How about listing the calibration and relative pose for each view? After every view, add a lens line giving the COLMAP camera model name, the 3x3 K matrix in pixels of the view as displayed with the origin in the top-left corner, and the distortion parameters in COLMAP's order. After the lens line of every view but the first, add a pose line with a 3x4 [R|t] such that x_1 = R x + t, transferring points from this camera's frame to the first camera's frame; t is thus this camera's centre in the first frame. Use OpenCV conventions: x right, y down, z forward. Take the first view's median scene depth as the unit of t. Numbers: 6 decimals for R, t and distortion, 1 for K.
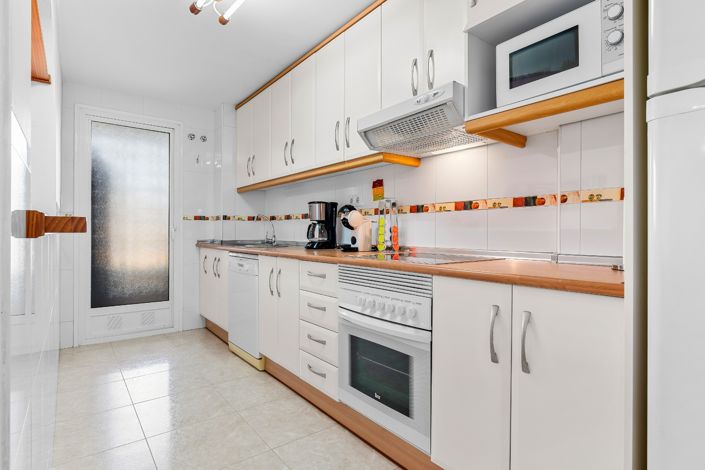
lens RADIAL K [[361.9, 0, 352.6], [0, 361.9, 231.6], [0, 0, 1]] dist [-0.005575, -0.000110]
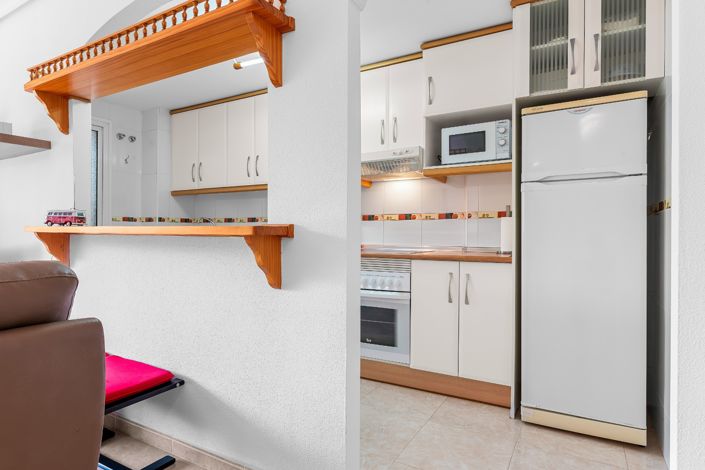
lens RADIAL K [[393.6, 0, 350.8], [0, 393.6, 232.1], [0, 0, 1]] dist [-0.002702, -0.002093]
pose [[0.923223, 0.001764, 0.384262, -0.647165], [-0.001530, 0.999998, -0.000915, -0.007672], [-0.384263, 0.000257, 0.923224, -0.522904]]
